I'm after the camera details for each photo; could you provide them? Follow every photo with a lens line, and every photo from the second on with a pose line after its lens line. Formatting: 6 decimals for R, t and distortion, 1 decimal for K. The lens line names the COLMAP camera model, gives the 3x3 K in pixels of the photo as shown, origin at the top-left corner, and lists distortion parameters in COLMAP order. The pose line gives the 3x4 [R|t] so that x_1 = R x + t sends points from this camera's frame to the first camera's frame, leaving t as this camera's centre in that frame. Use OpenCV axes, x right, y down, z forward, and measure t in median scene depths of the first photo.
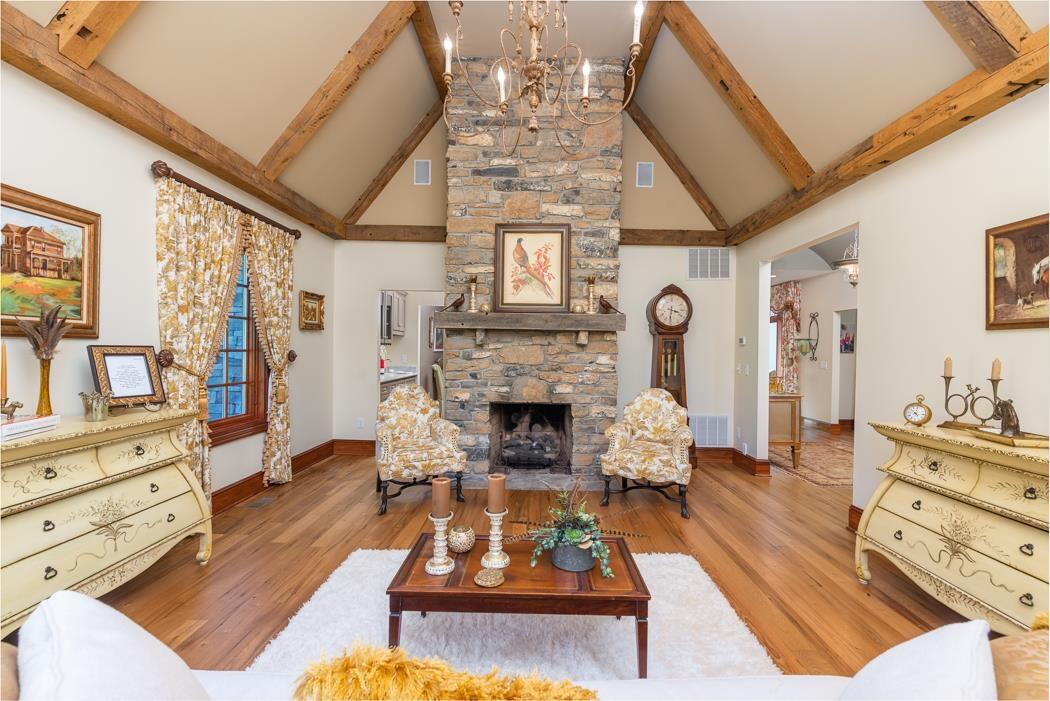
lens RADIAL K [[462.7, 0, 526.8], [0, 462.7, 349.2], [0, 0, 1]] dist [-0.004017, -0.000004]
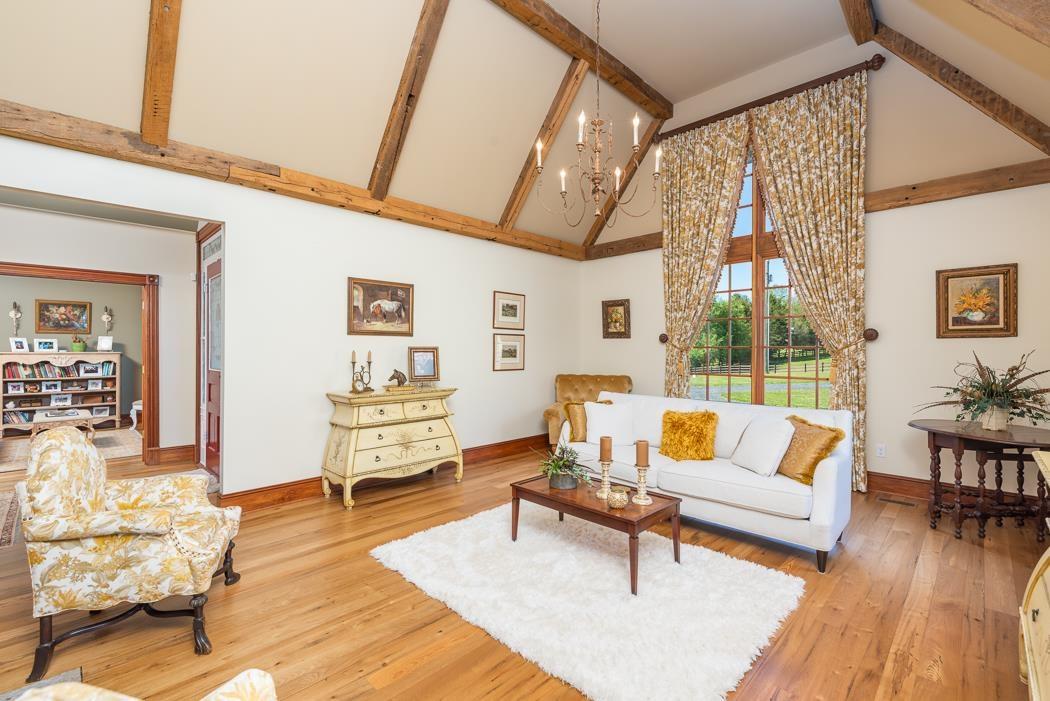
lens RADIAL K [[462.7, 0, 527.9], [0, 462.7, 352.8], [0, 0, 1]] dist [-0.004017, -0.000004]
pose [[-0.728112, -0.017297, 0.685240, -0.736887], [-0.013039, 0.999850, 0.011384, -0.000413], [-0.685334, -0.000646, -0.728229, 1.893320]]
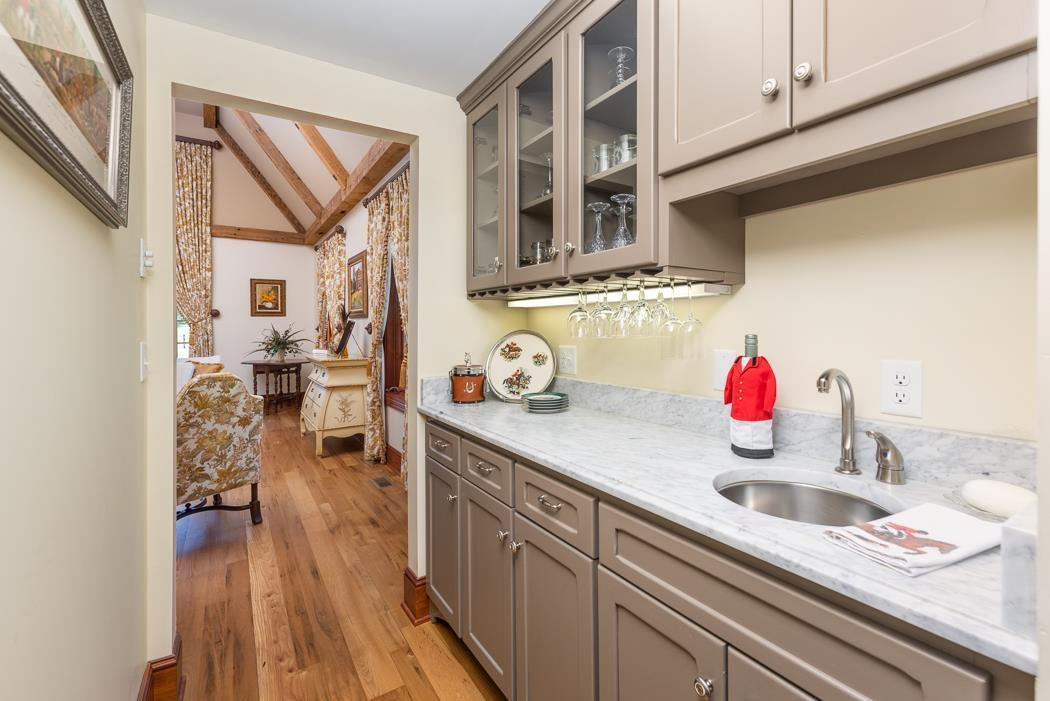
lens RADIAL K [[462.7, 0, 530.5], [0, 462.7, 330.1], [0, 0, 1]] dist [-0.004017, -0.000004]
pose [[-0.834571, -0.006241, -0.550865, -0.635338], [-0.003665, 0.999977, -0.005777, 0.023148], [0.550889, -0.002802, -0.834574, 2.525832]]
